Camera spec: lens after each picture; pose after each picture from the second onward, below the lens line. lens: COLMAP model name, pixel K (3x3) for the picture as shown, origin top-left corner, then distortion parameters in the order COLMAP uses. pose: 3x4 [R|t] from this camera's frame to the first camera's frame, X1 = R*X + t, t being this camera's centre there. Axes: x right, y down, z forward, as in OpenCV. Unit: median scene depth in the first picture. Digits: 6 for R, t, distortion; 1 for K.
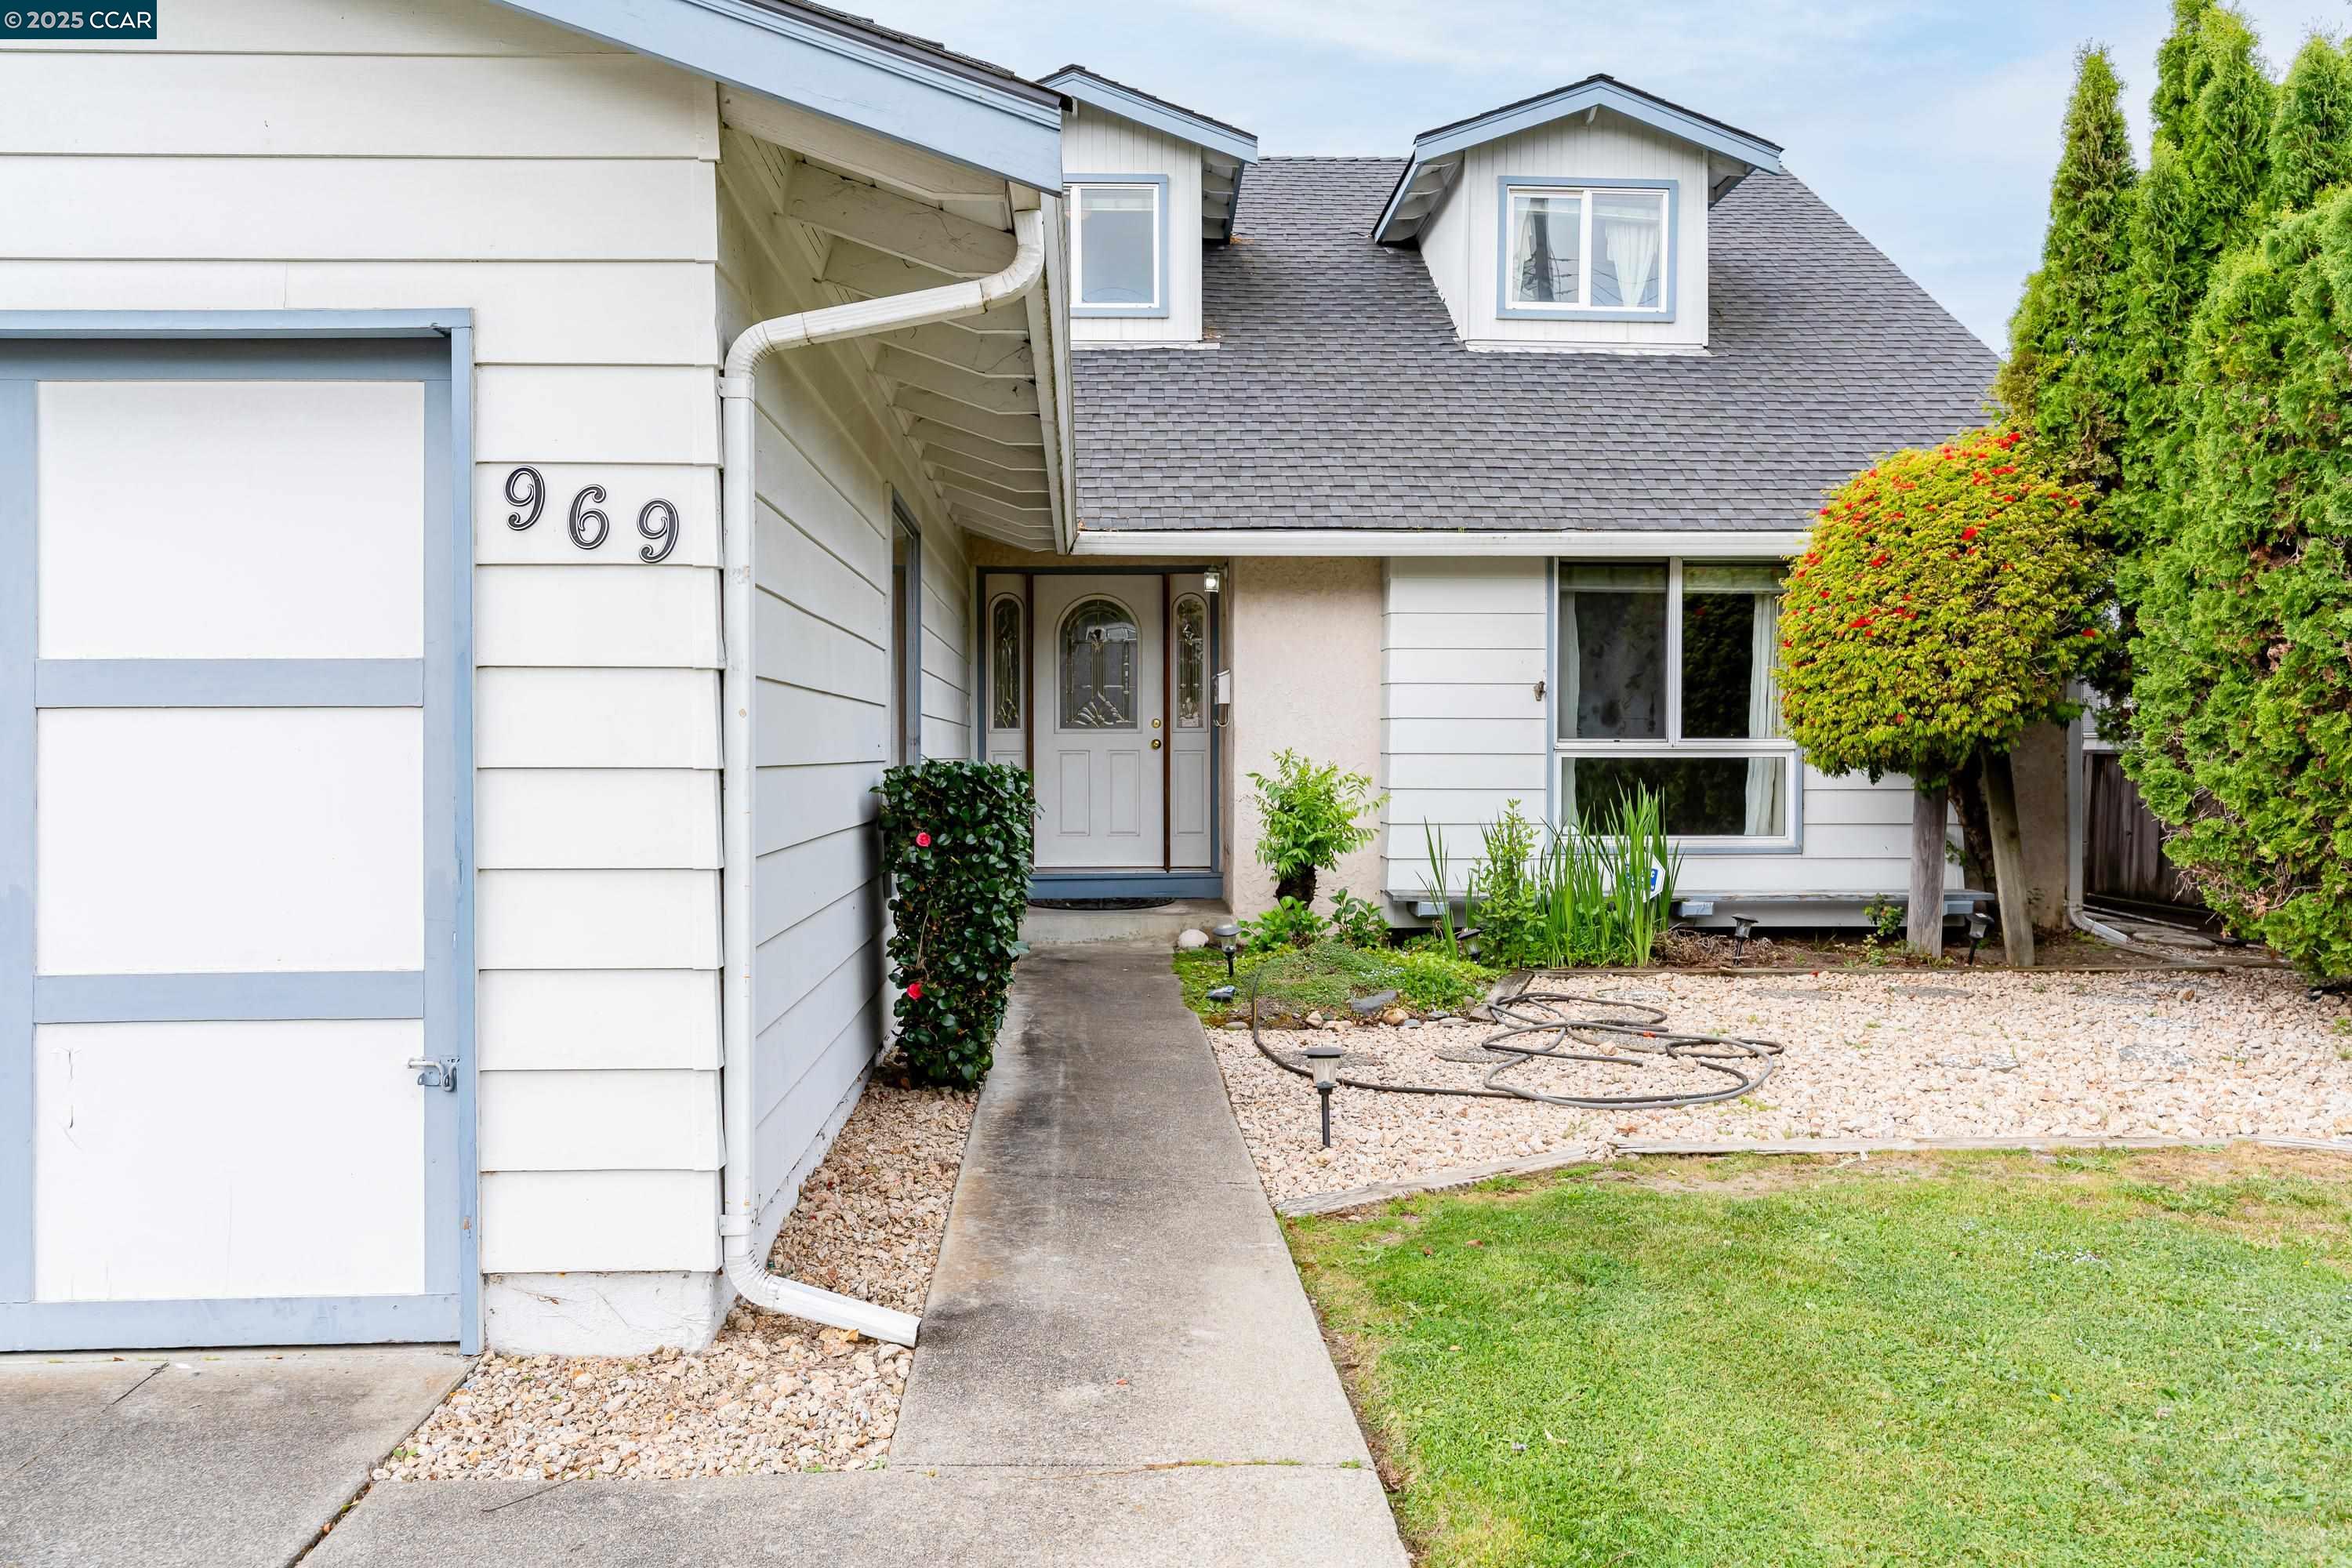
lens RADIAL K [[1626.3, 0, 1101.1], [0, 1626.3, 775.5], [0, 0, 1]] dist [0.005296, 0.002370]
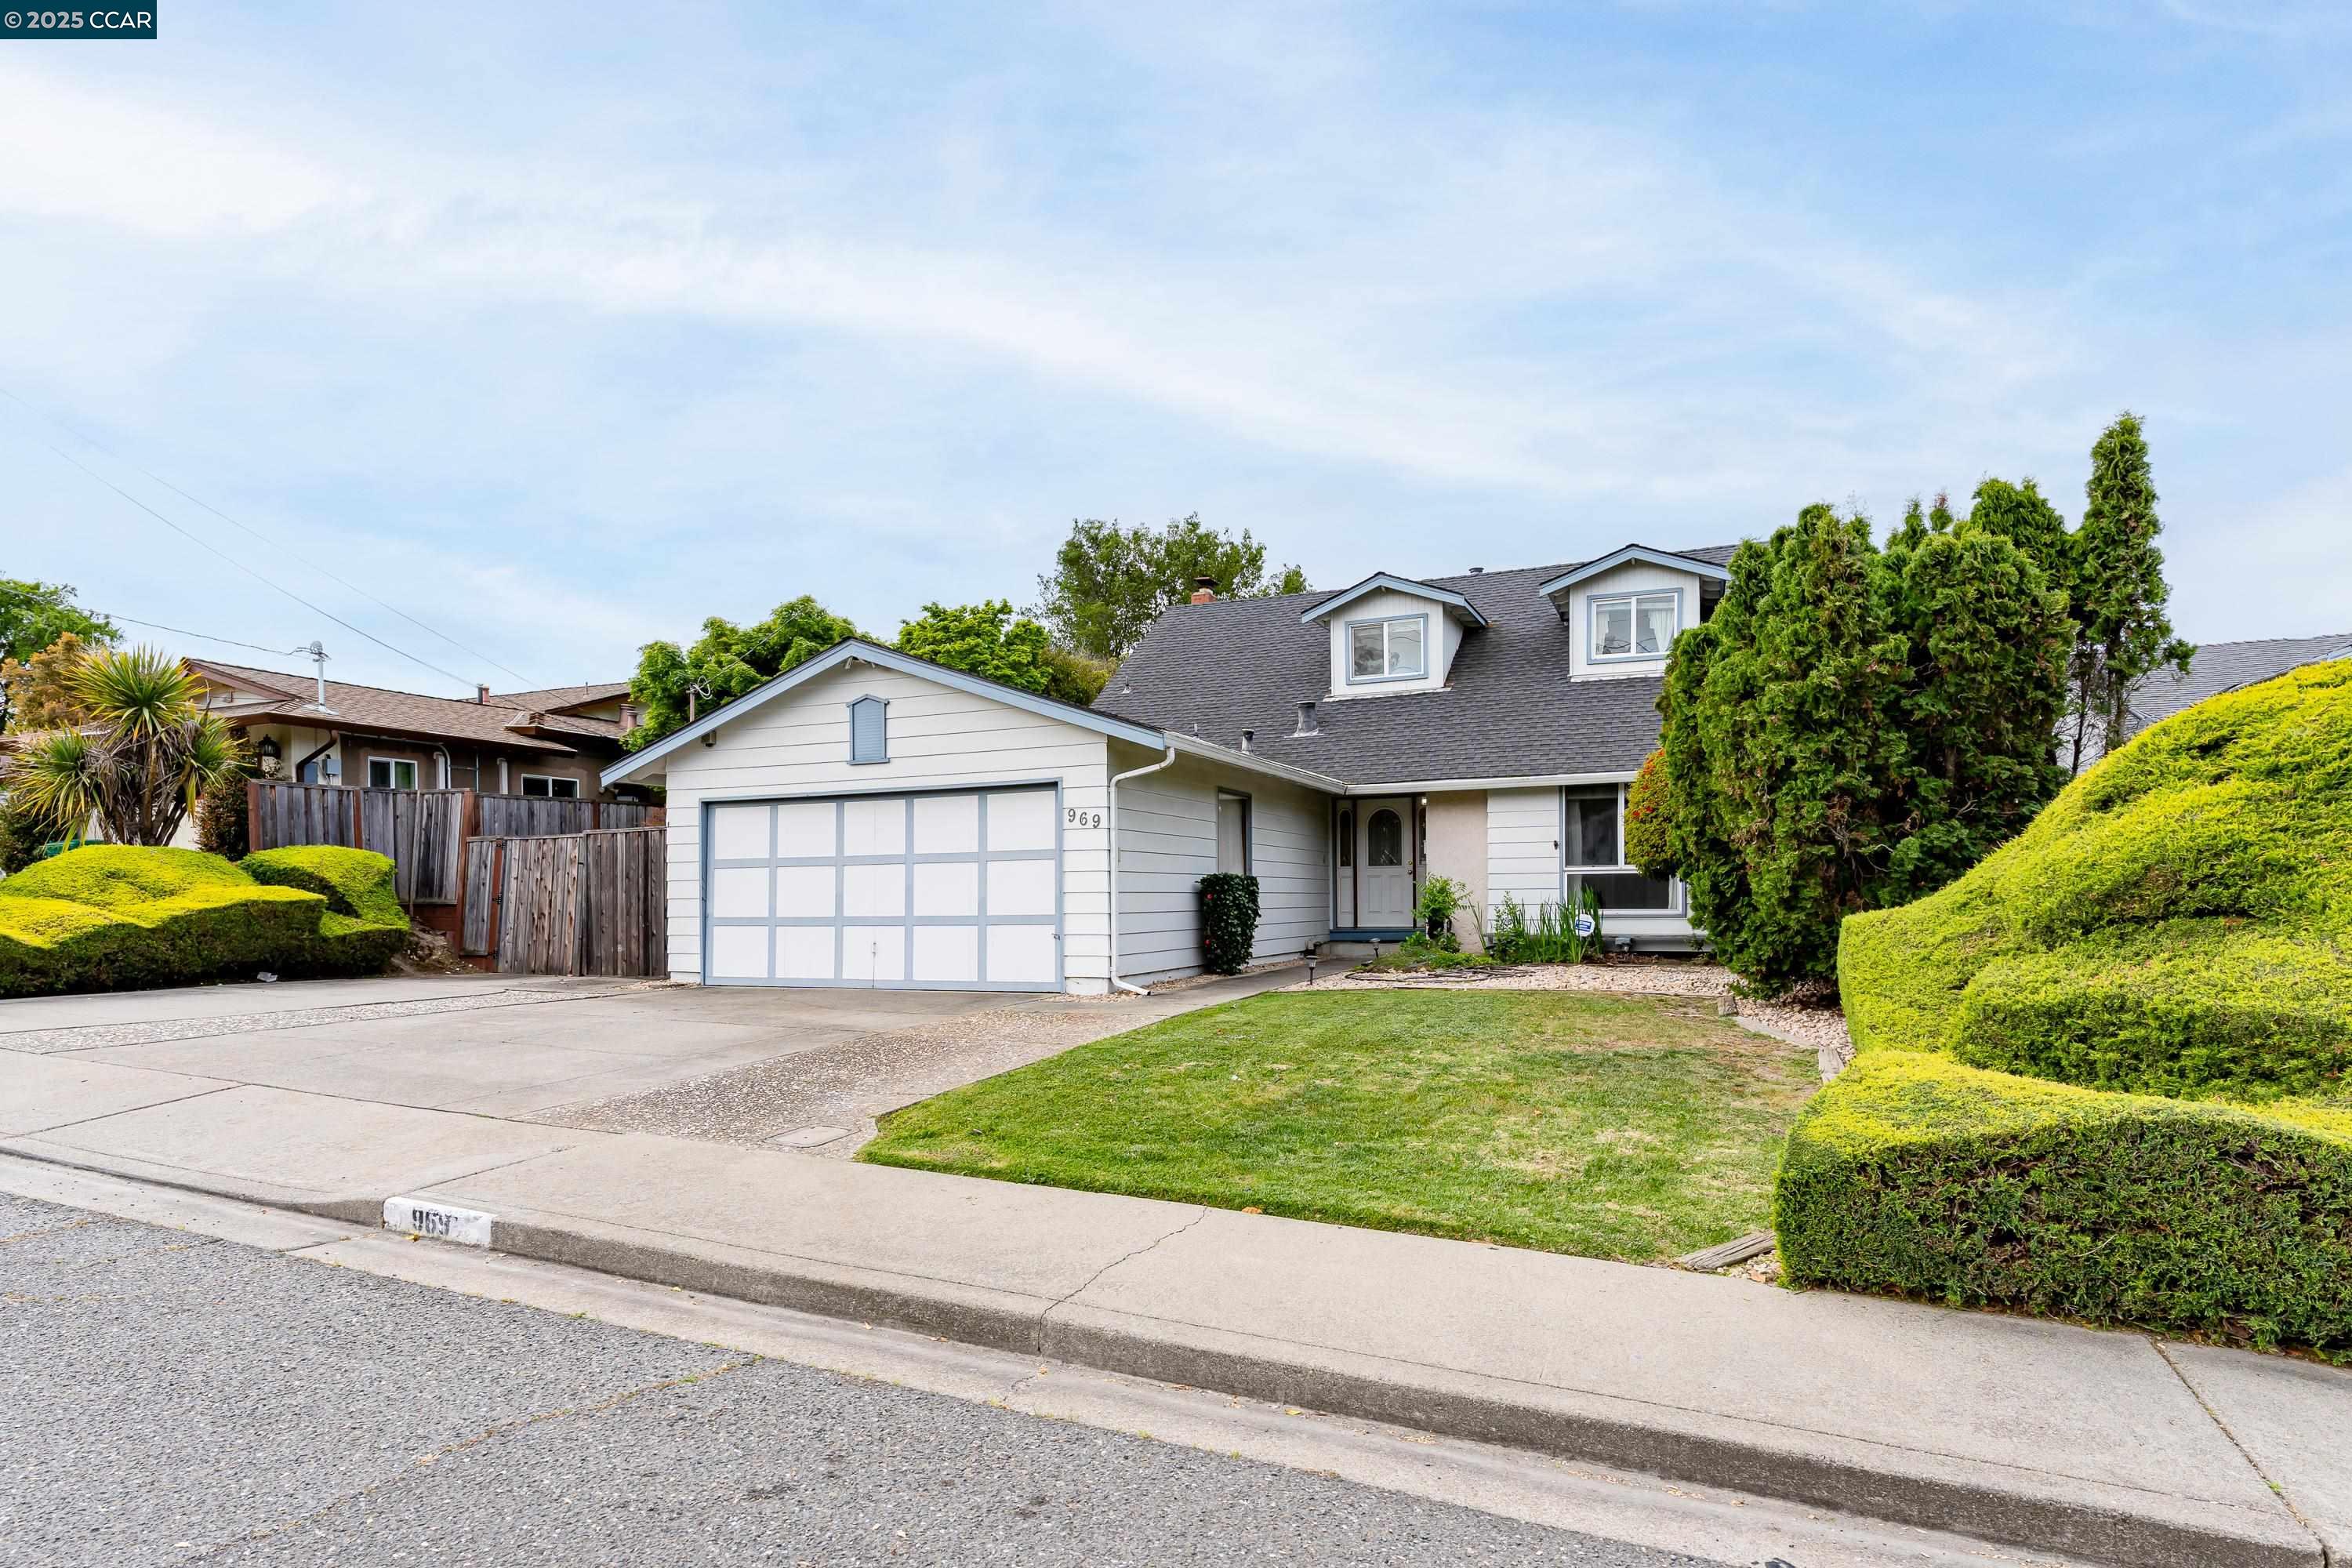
lens RADIAL K [[1128.1, 0, 1169.8], [0, 1128.1, 902.9], [0, 0, 1]] dist [0.003262, 0.000556]
pose [[0.911061, -0.006333, -0.412222, 0.435461], [0.003474, 0.999964, -0.007685, 0.039207], [0.412256, 0.005569, 0.911051, -0.650934]]
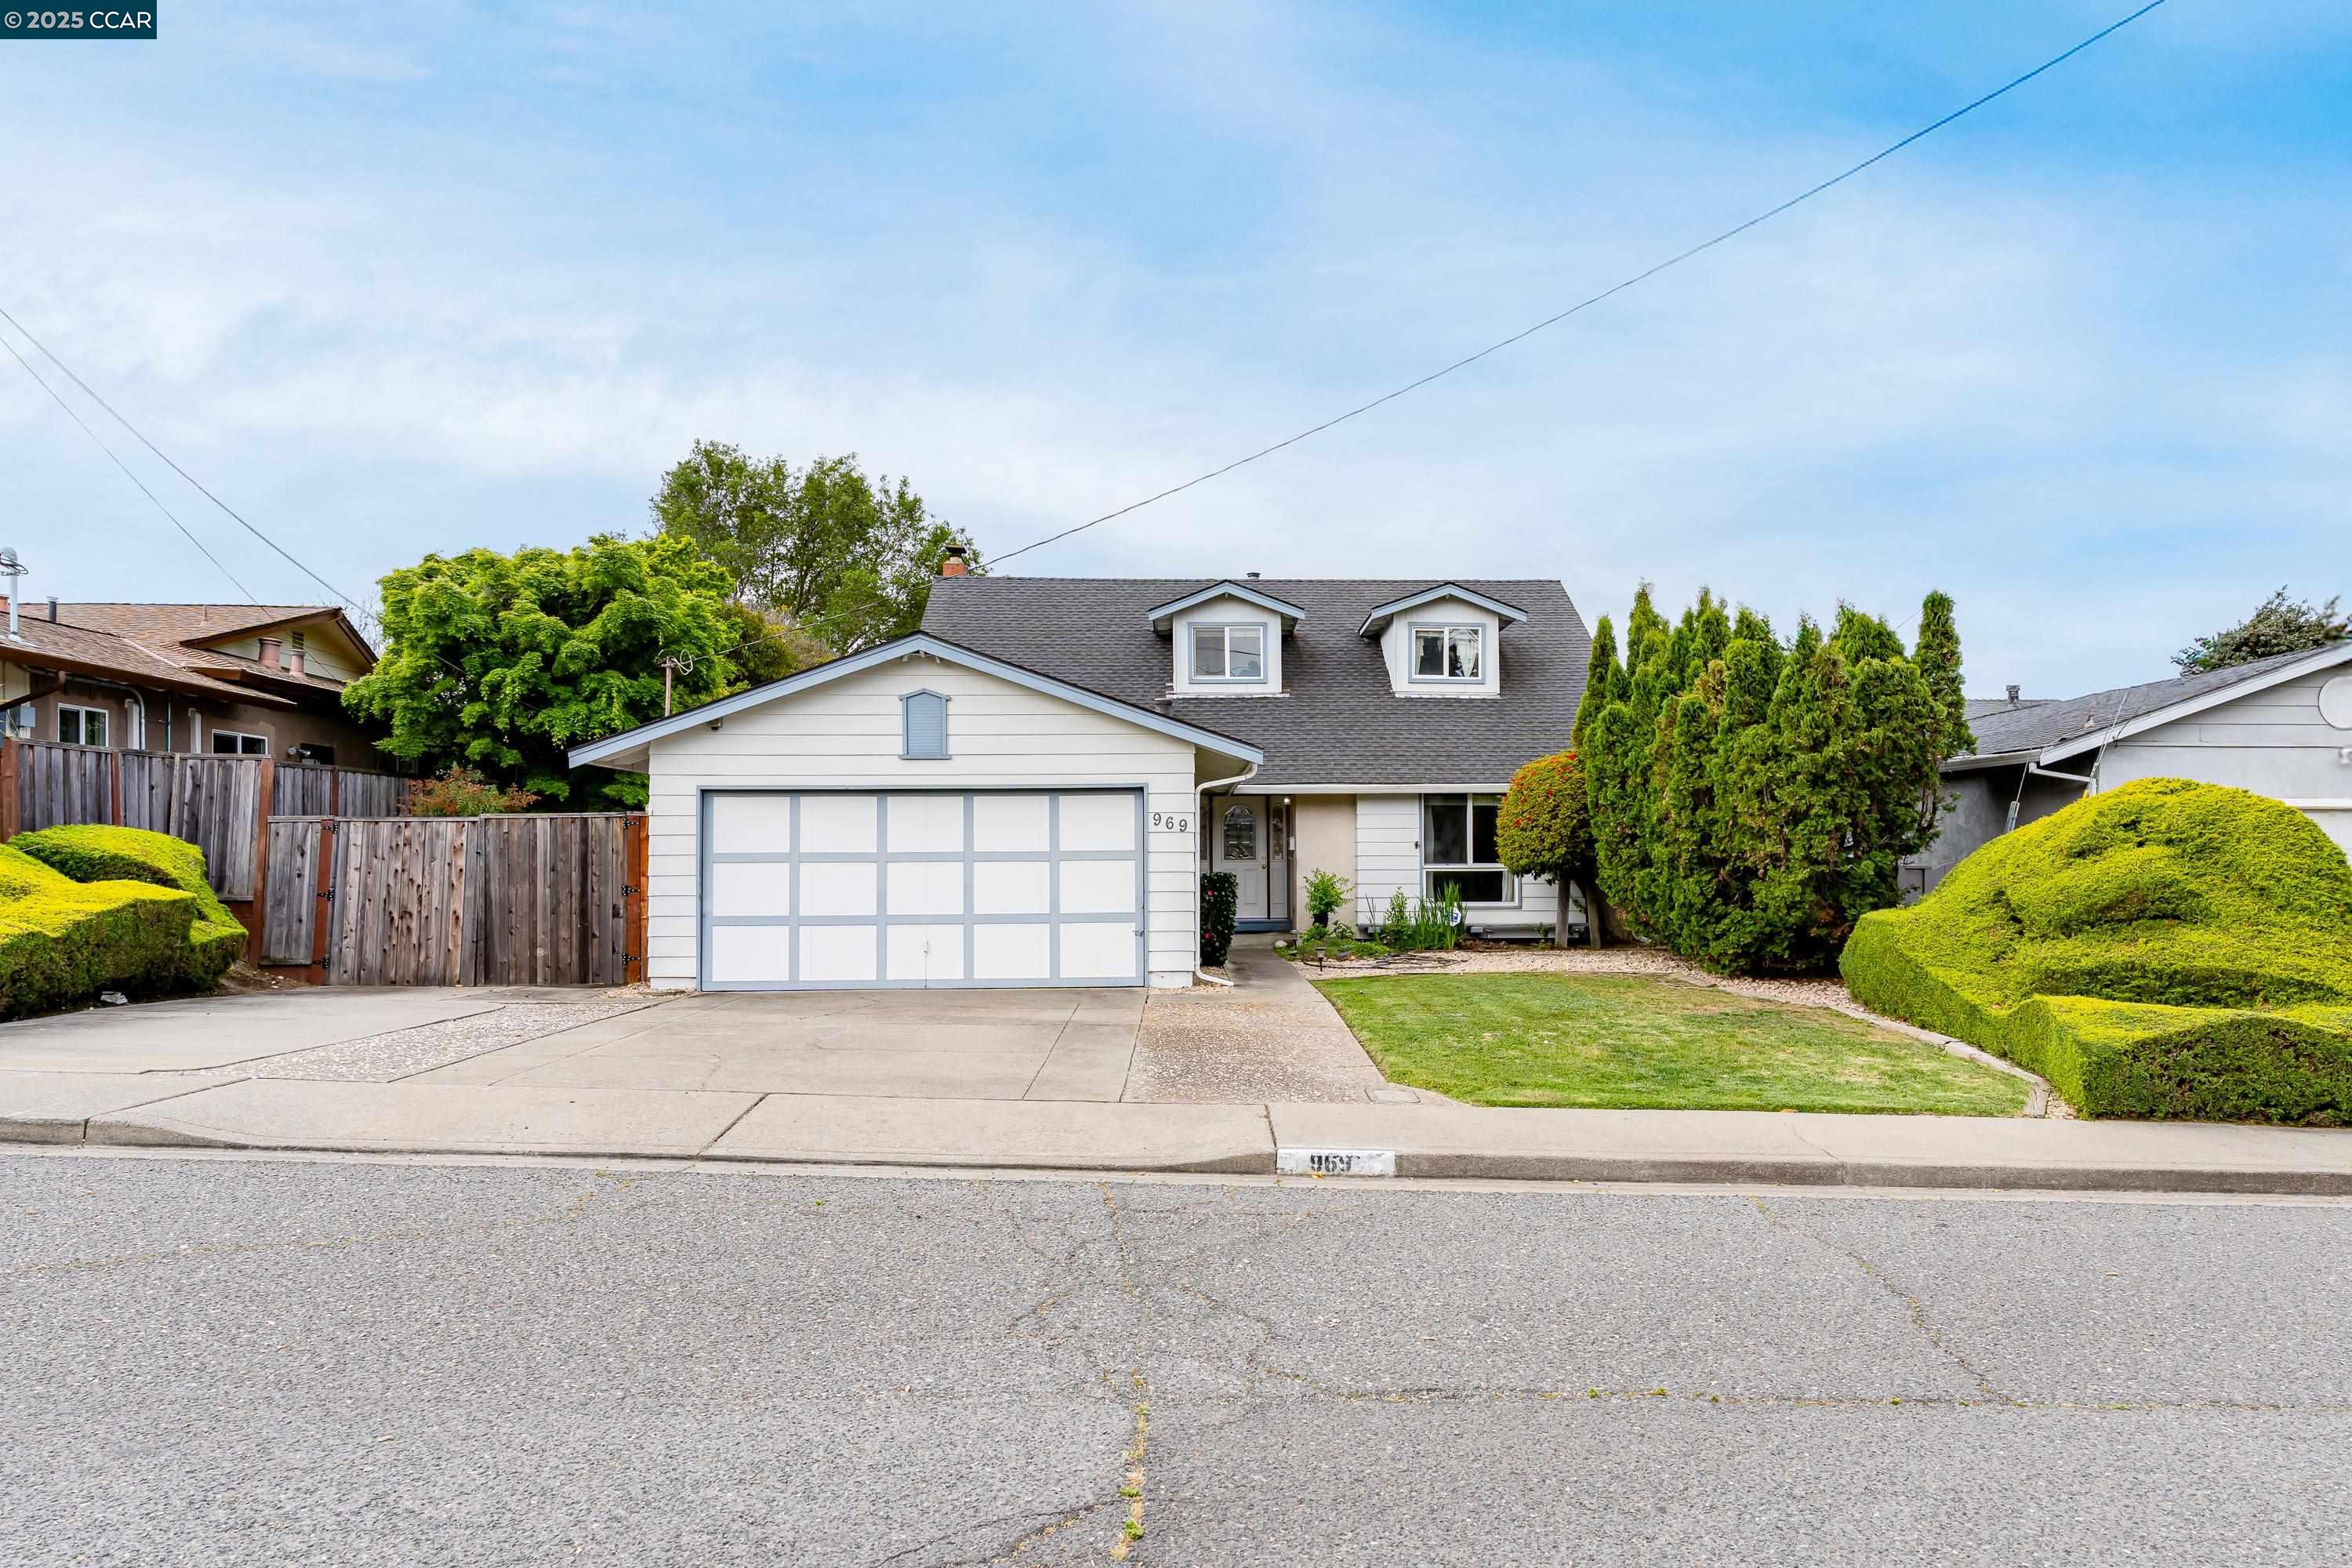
lens RADIAL K [[1286.1, 0, 1175.4], [0, 1286.1, 854.0], [0, 0, 1]] dist [-0.001228, 0.000857]
pose [[0.999906, -0.004312, -0.012994, -0.082973], [0.003931, 0.999567, -0.029144, 0.019578], [0.013114, 0.029090, 0.999491, -1.034649]]
